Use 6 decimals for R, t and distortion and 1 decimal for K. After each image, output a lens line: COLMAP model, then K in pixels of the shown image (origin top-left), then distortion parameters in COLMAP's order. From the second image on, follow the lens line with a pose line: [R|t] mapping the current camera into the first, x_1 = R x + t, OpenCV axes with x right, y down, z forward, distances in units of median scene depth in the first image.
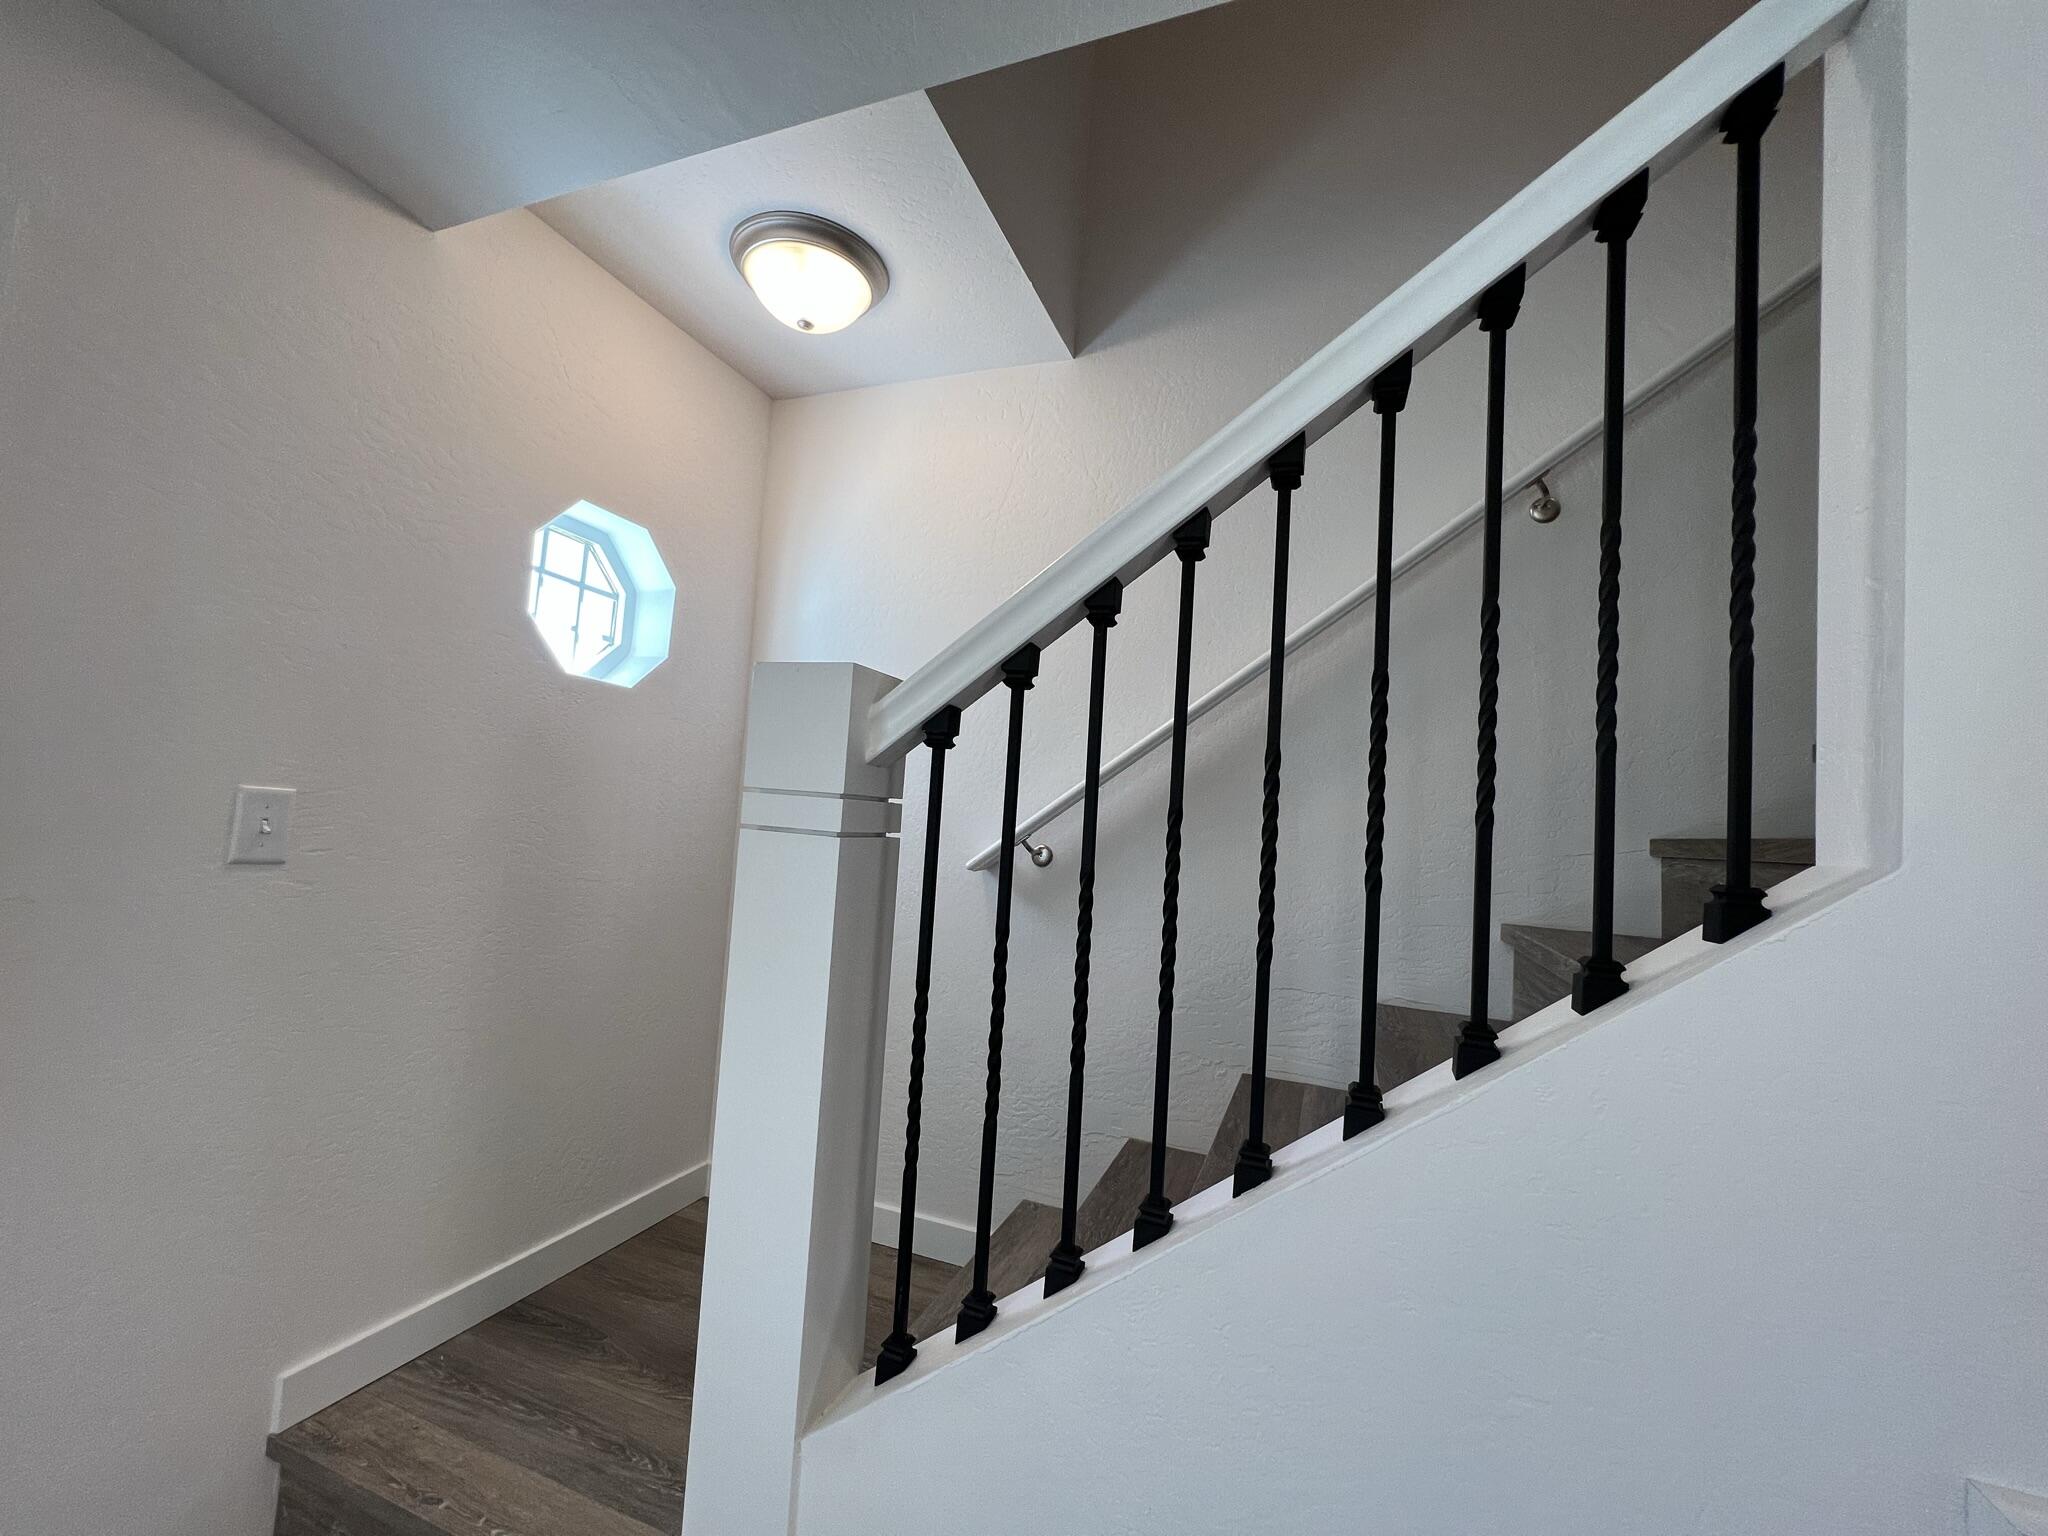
lens RADIAL K [[819.5, 0, 1020.6], [0, 819.5, 773.1], [0, 0, 1]] dist [-0.001595, -0.000260]
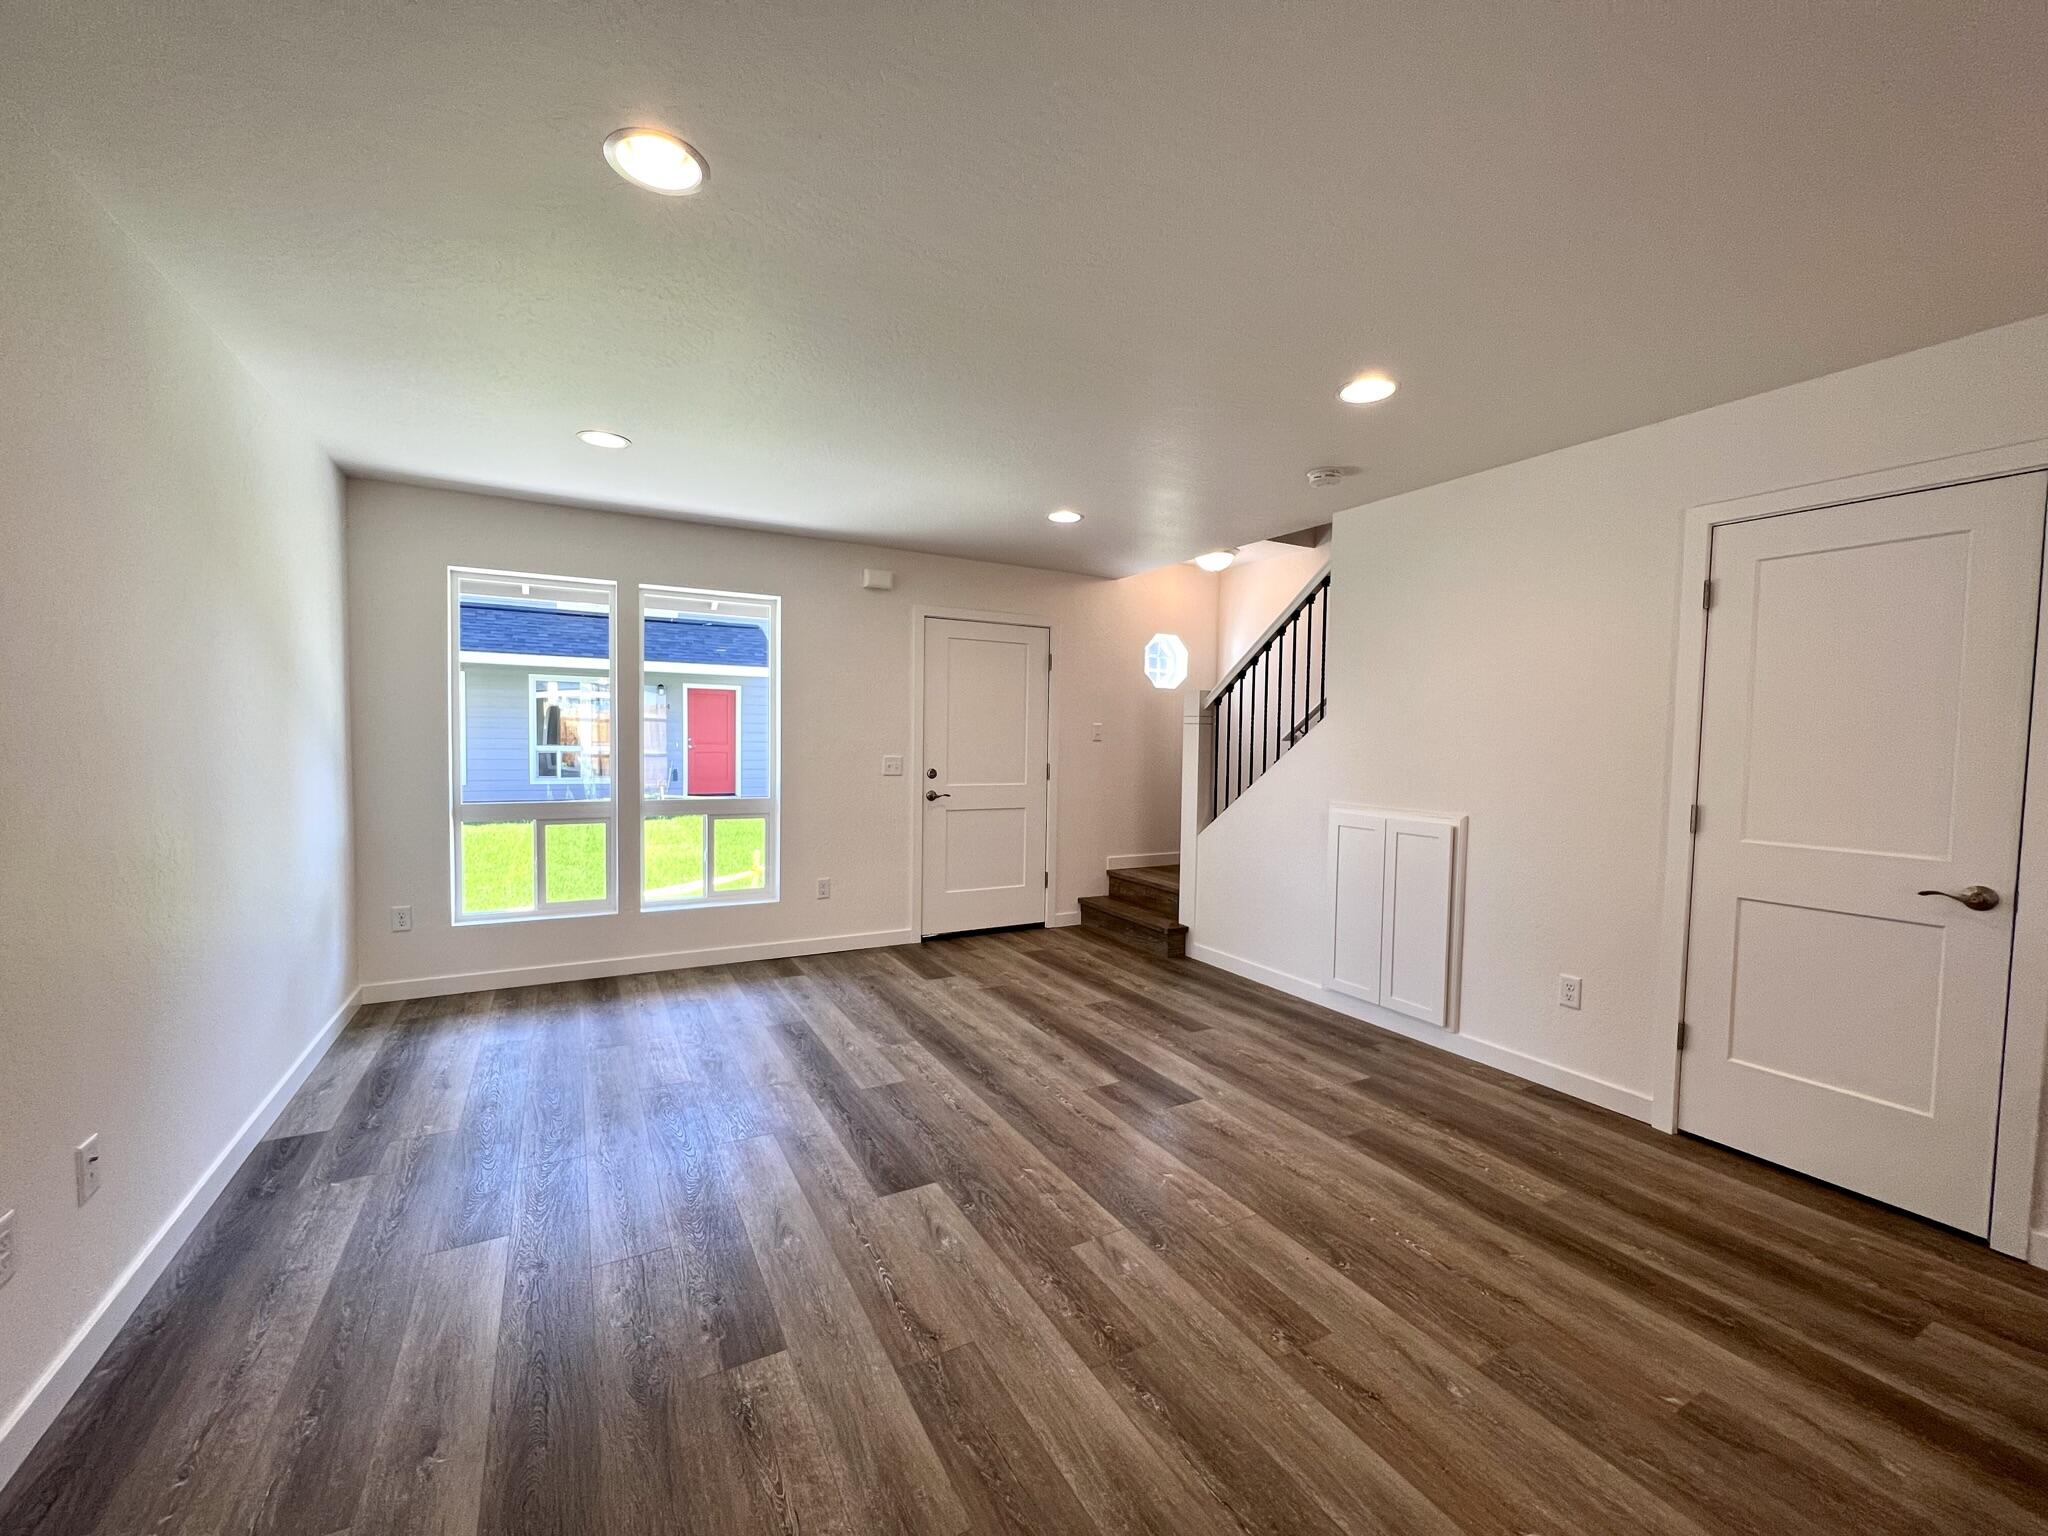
lens RADIAL K [[825.8, 0, 1027.1], [0, 825.8, 772.6], [0, 0, 1]] dist [-0.001350, 0.000032]
pose [[0.769453, -0.026197, -0.638166, 2.255634], [0.075301, 0.995911, 0.049911, 0.040776], [0.634249, -0.086459, 0.768280, -3.720652]]
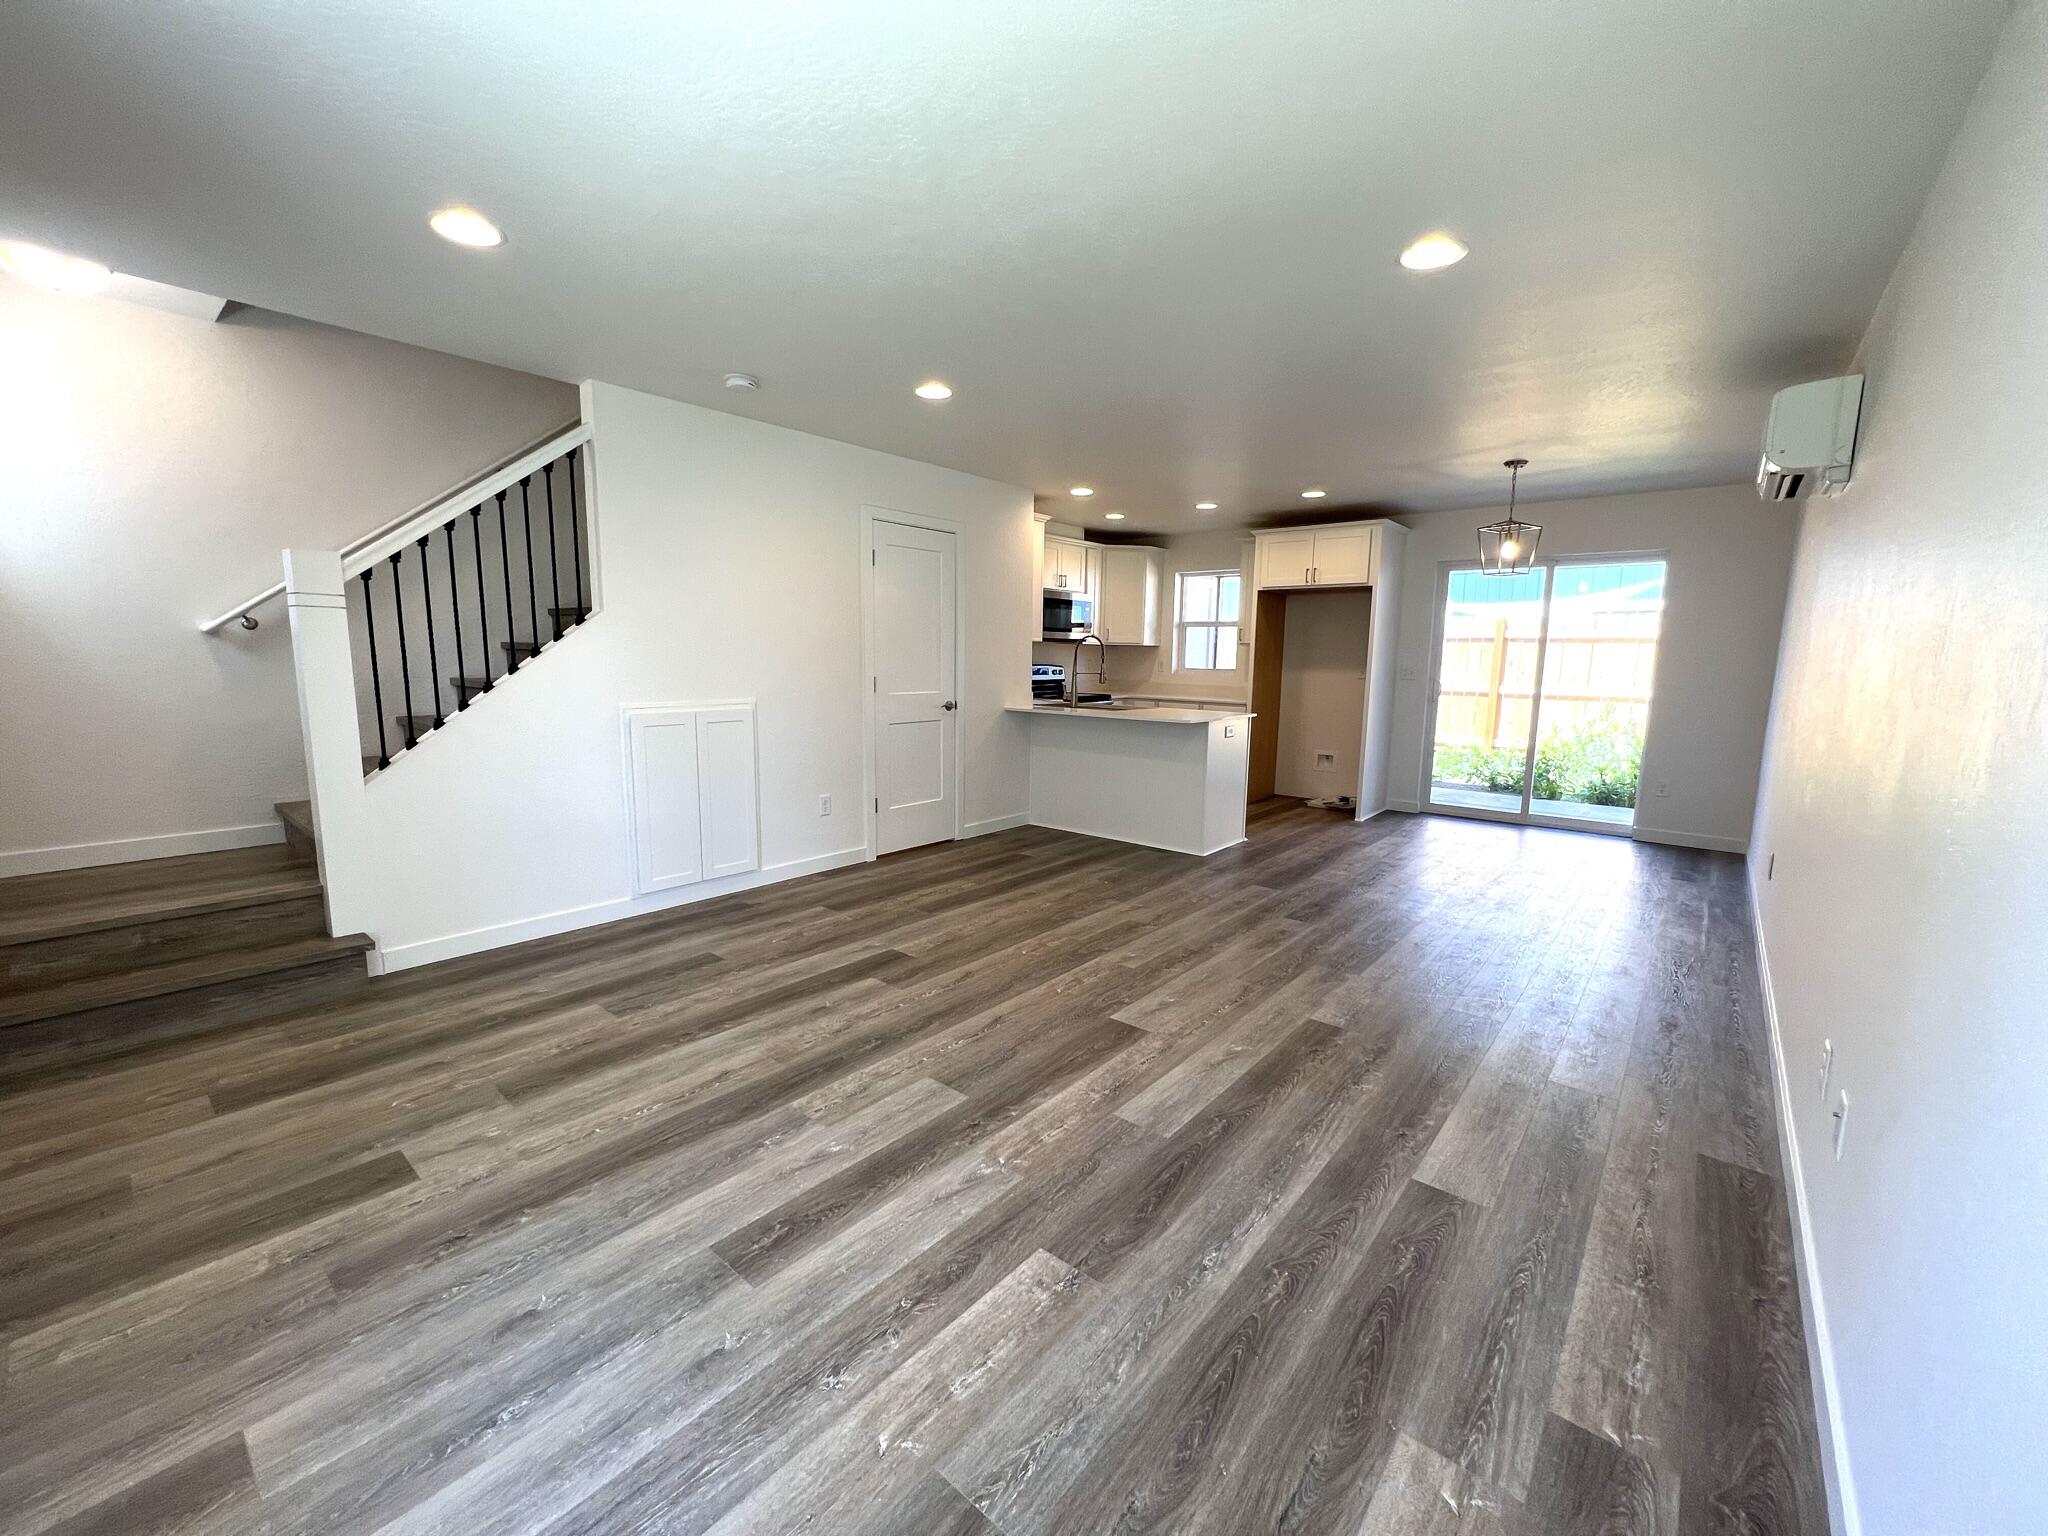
lens RADIAL K [[819.5, 0, 1020.6], [0, 819.5, 773.1], [0, 0, 1]] dist [-0.001595, -0.000260]
pose [[0.327027, -0.198107, 0.924017, -2.439603], [-0.052105, 0.972513, 0.226946, -0.160088], [-0.943577, -0.122364, 0.307715, -2.552580]]
